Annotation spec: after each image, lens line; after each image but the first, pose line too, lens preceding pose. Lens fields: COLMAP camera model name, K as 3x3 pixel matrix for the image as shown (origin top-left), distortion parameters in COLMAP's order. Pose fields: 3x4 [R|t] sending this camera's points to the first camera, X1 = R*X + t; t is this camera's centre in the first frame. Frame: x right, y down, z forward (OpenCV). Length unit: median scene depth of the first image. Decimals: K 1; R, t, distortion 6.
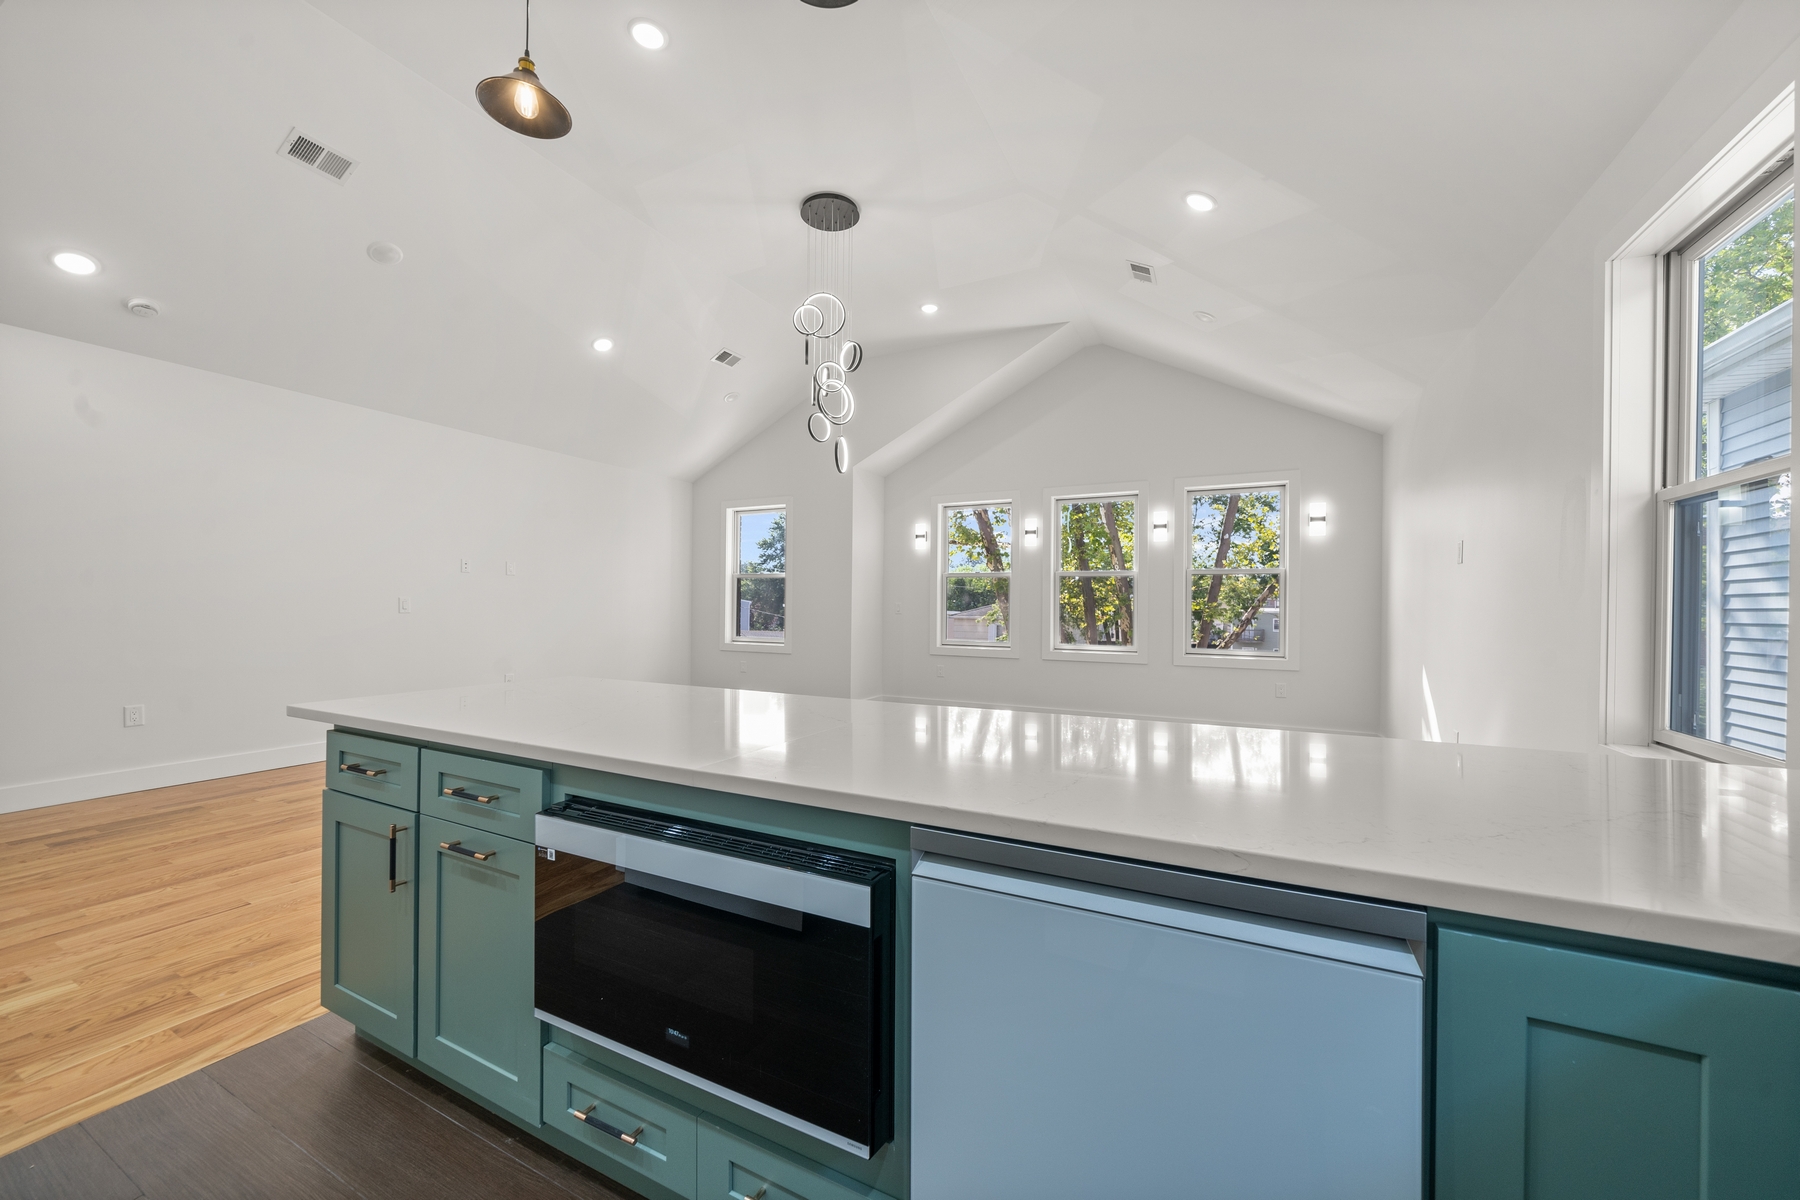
lens RADIAL K [[675.6, 0, 892.1], [0, 675.6, 603.5], [0, 0, 1]] dist [-0.002812, -0.000231]
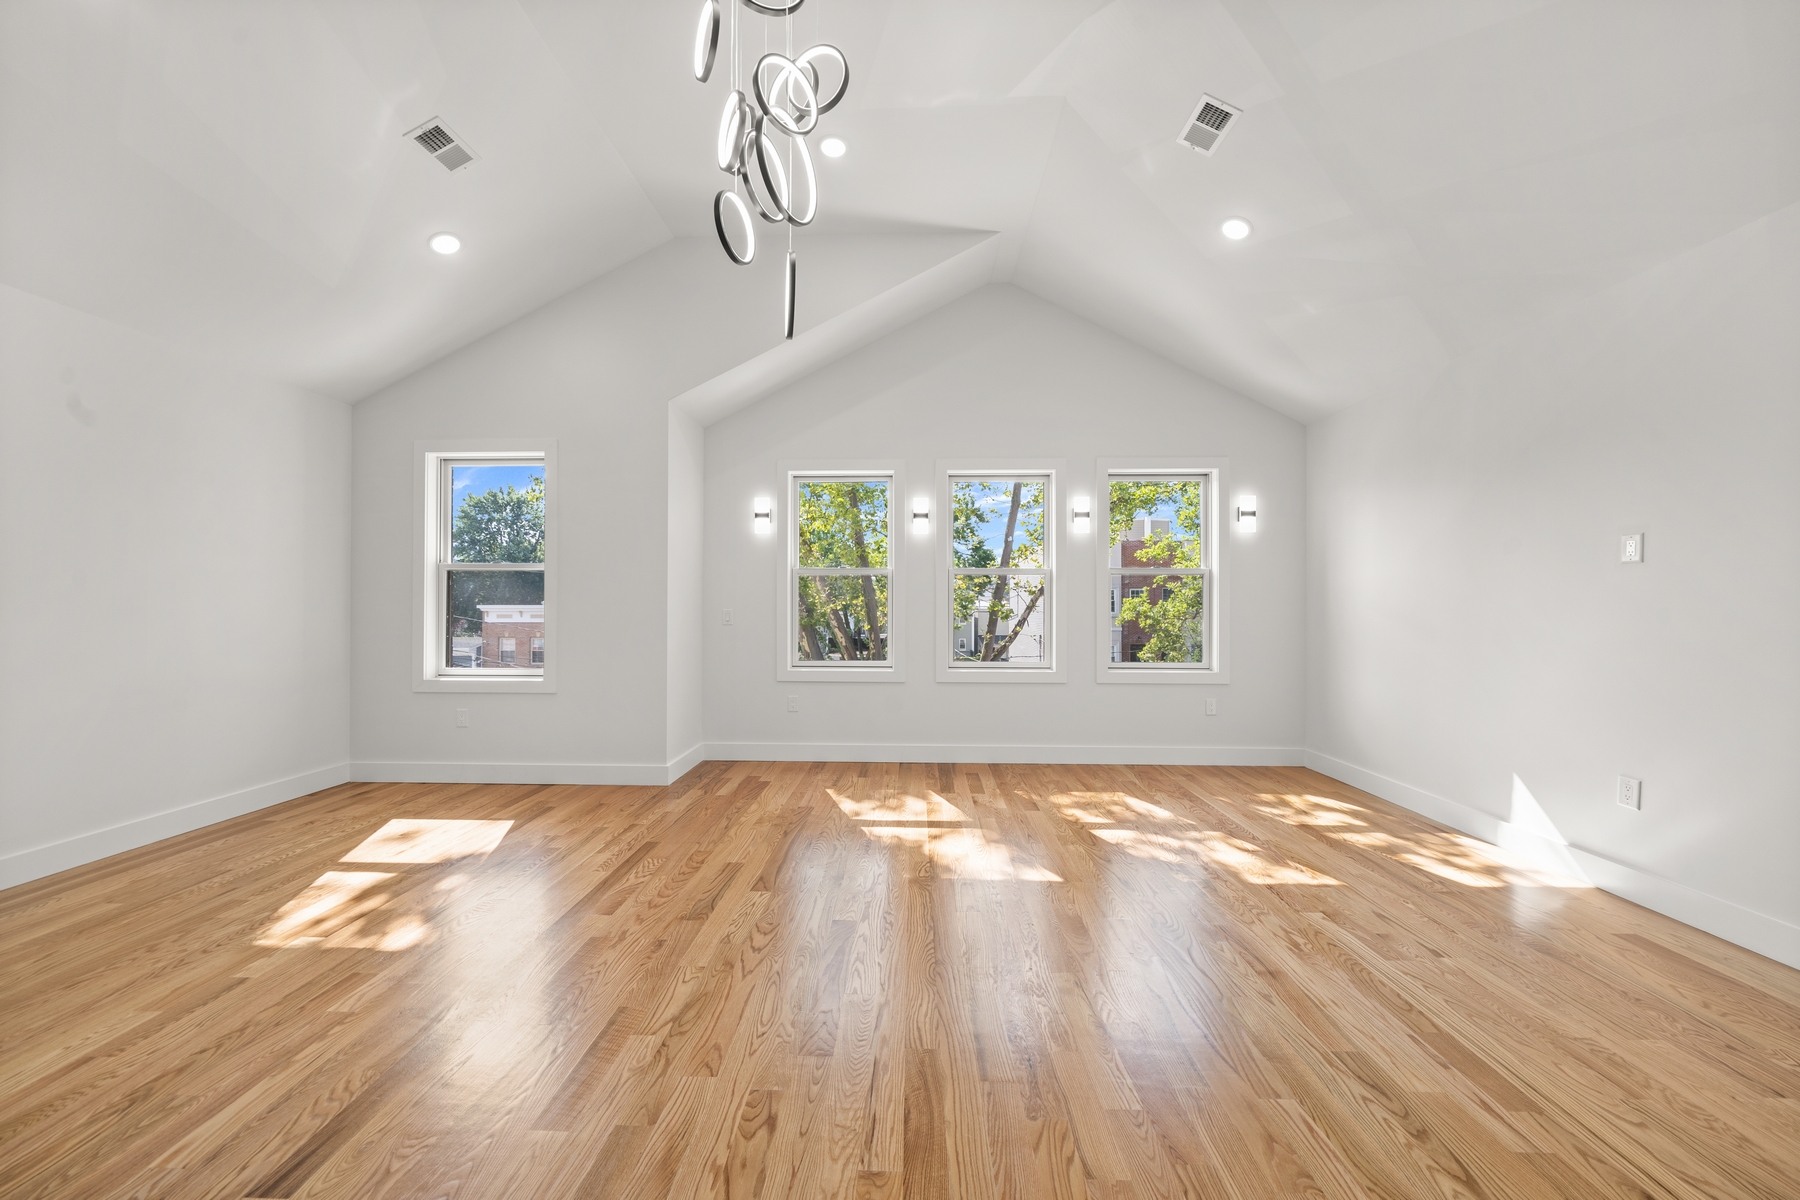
lens RADIAL K [[627.5, 0, 895.8], [0, 627.5, 601.9], [0, 0, 1]] dist [-0.002124, -0.000195]
pose [[0.906271, -0.003754, 0.422681, -0.109523], [0.003333, 0.999993, 0.001735, -0.009214], [-0.422684, -0.000164, 0.906277, 0.342944]]
